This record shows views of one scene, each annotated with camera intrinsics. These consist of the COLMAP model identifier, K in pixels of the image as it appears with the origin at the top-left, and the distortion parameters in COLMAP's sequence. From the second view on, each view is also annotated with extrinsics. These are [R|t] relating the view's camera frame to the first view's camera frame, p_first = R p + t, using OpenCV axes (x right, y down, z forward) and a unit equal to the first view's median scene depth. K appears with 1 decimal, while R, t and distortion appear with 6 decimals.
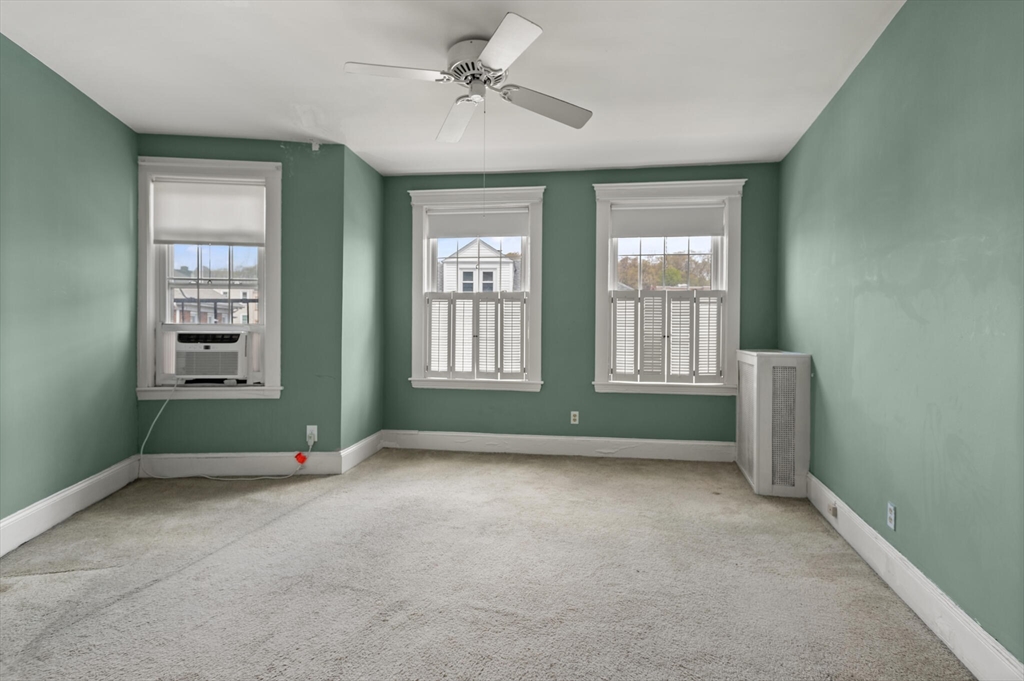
lens RADIAL K [[440.4, 0, 523.5], [0, 440.4, 333.0], [0, 0, 1]] dist [-0.000115, 0.000420]
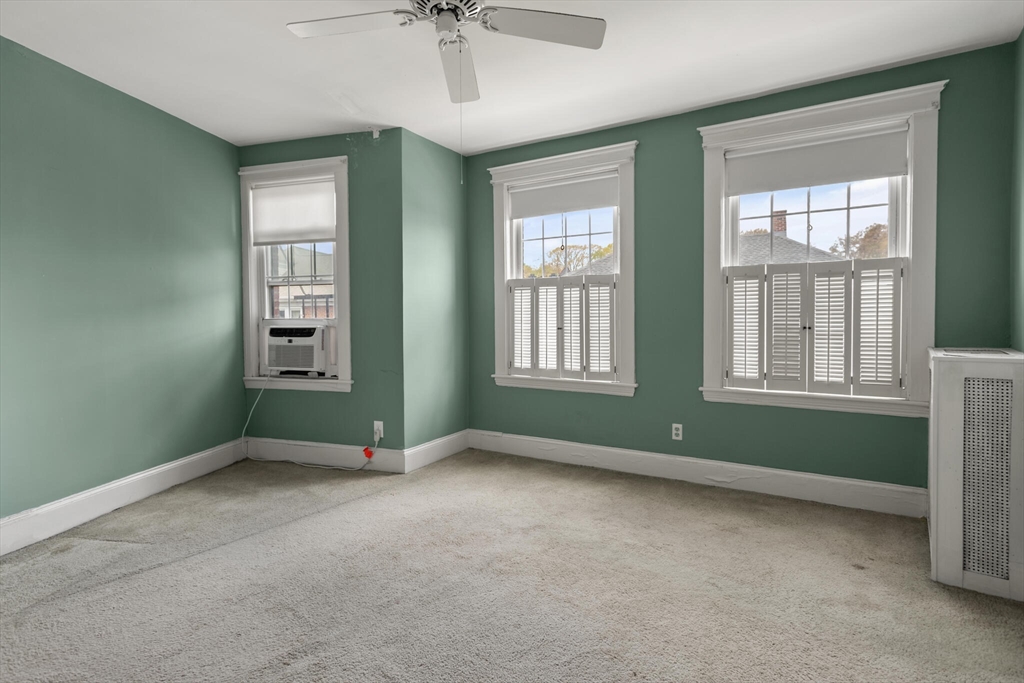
lens RADIAL K [[467.8, 0, 538.8], [0, 467.8, 330.7], [0, 0, 1]] dist [0.000903, 0.000534]
pose [[0.929674, -0.003074, -0.368369, 0.235386], [0.009305, 0.999842, 0.015140, -0.003352], [0.368265, -0.017503, 0.929556, 0.167086]]
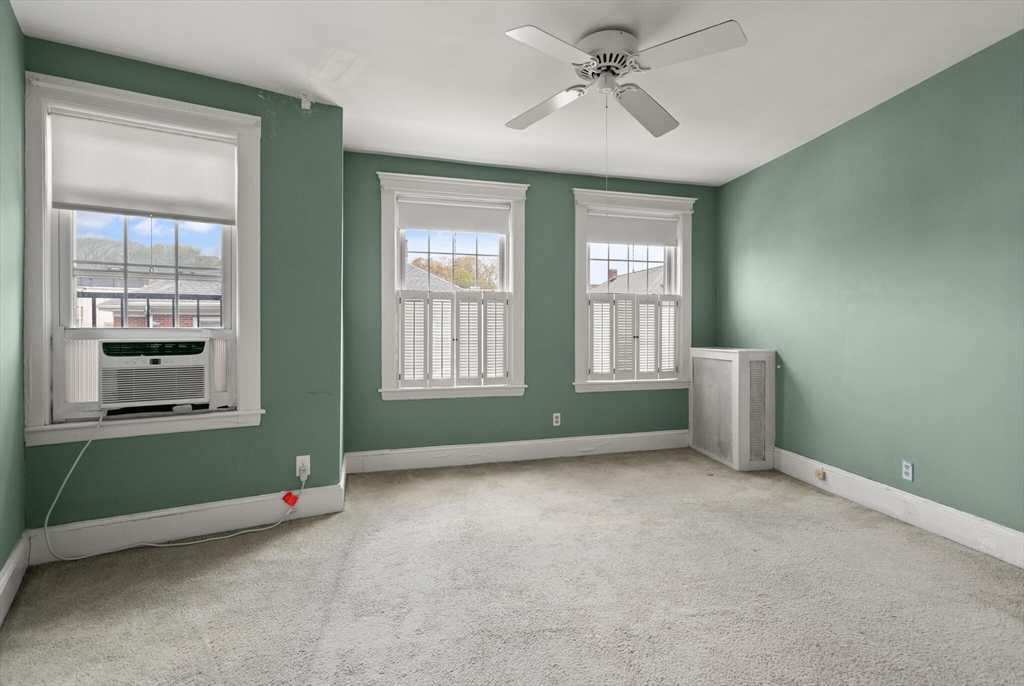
lens RADIAL K [[449.6, 0, 512.8], [0, 449.6, 333.9], [0, 0, 1]] dist [0.001684, 0.000260]
pose [[0.927491, -0.011732, 0.373661, -0.430718], [0.012133, 0.999926, 0.001278, -0.005340], [-0.373649, 0.003348, 0.927564, 0.108607]]
